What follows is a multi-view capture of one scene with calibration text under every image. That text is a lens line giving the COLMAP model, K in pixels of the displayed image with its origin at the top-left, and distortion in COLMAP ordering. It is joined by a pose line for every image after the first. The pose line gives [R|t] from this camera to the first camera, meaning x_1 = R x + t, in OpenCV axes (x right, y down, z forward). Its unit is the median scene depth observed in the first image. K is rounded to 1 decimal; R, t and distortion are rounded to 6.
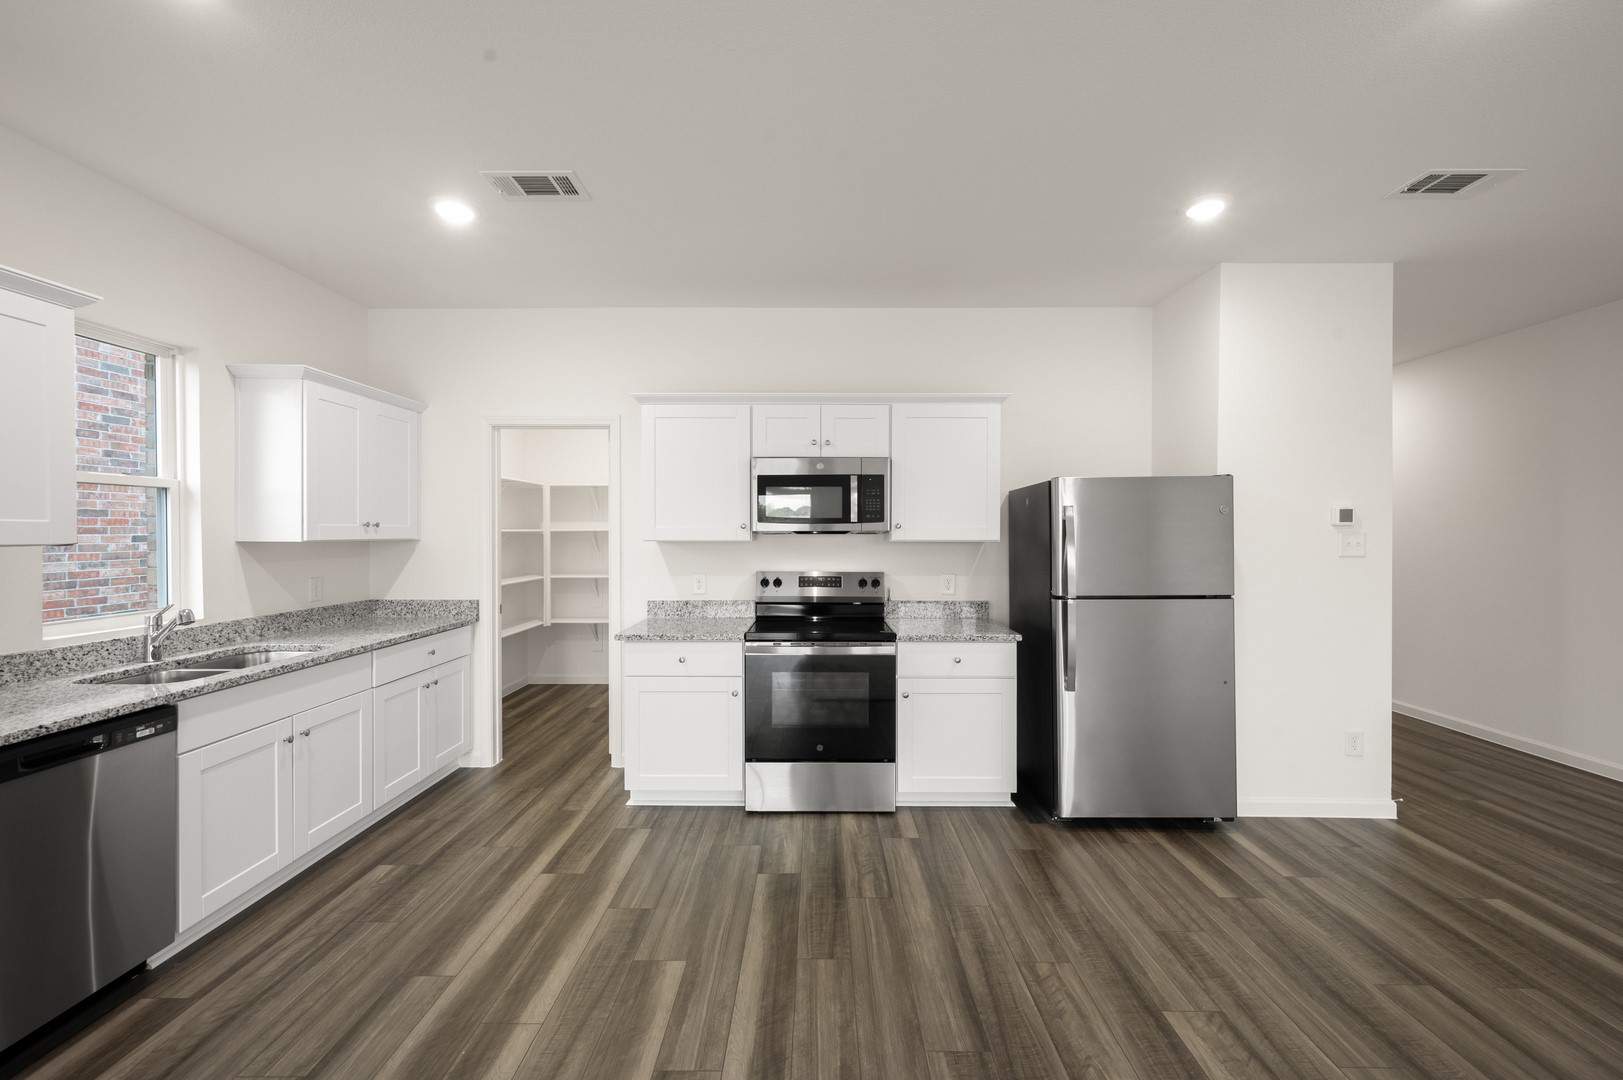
lens RADIAL K [[644.0, 0, 809.3], [0, 644.0, 536.6], [0, 0, 1]] dist [-0.000468, 0.000718]
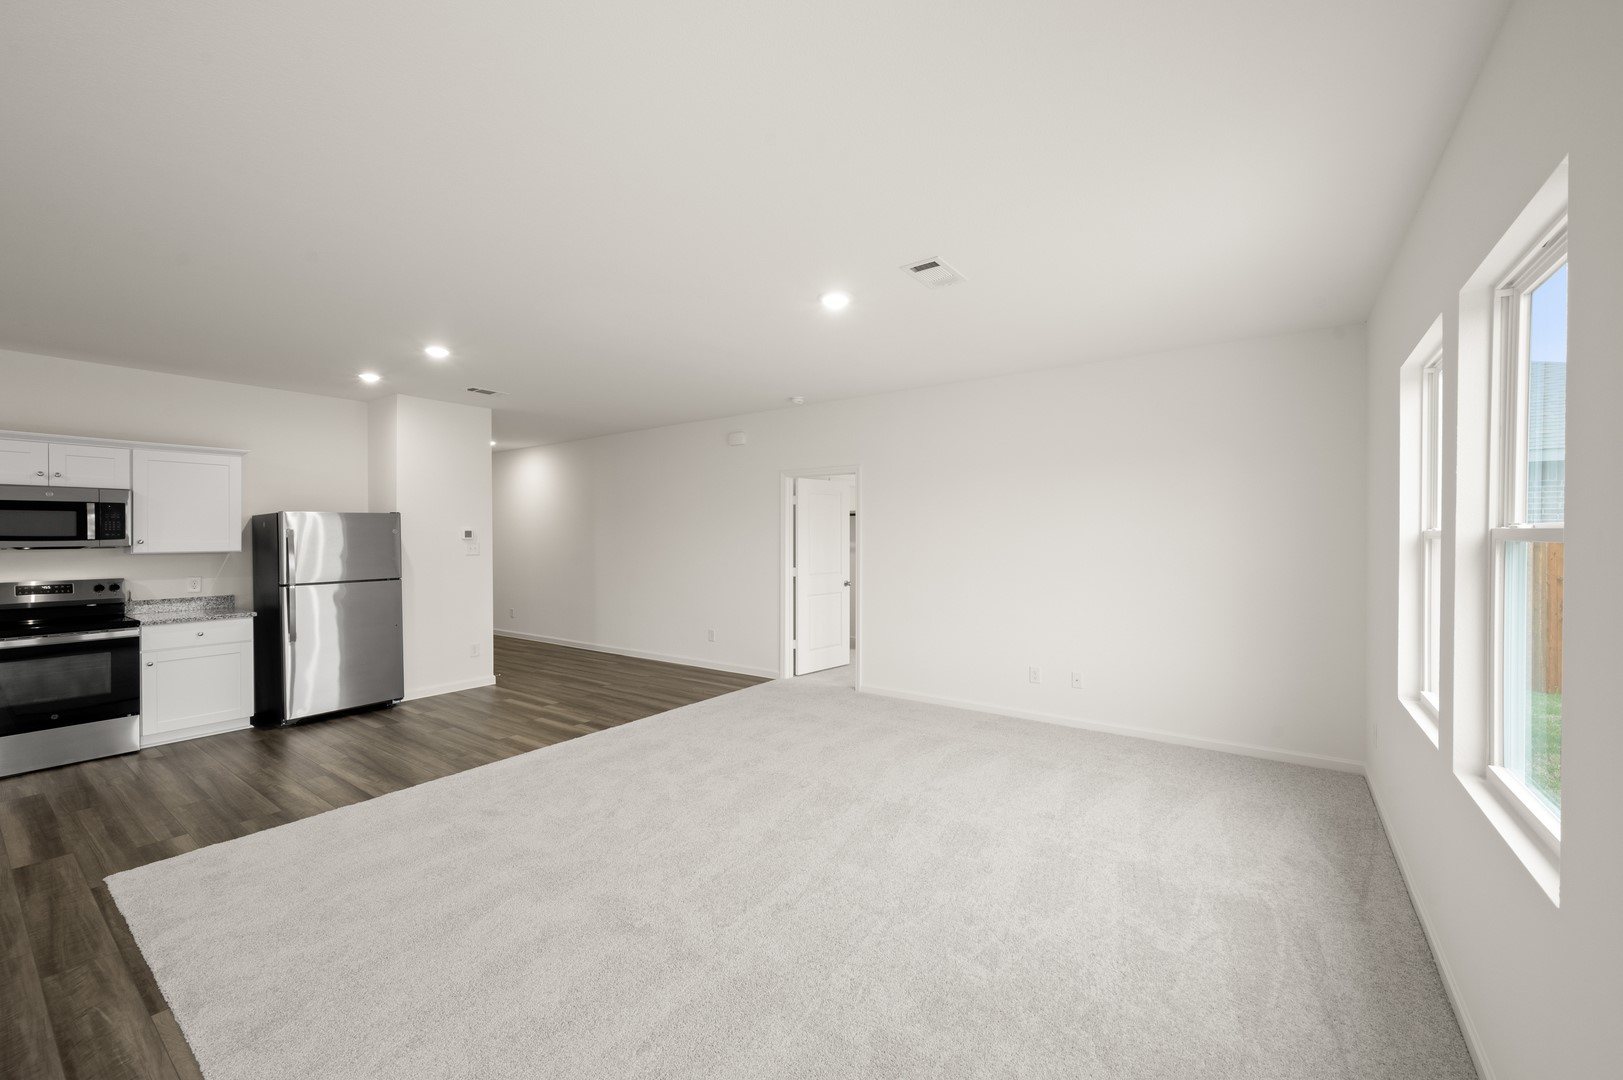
lens RADIAL K [[644.0, 0, 817.8], [0, 644.0, 535.6], [0, 0, 1]] dist [-0.000468, 0.000718]
pose [[0.575771, -0.004548, 0.817598, -0.158793], [0.010372, 0.999945, -0.001742, -0.013576], [-0.817545, 0.009483, 0.575787, -0.998777]]
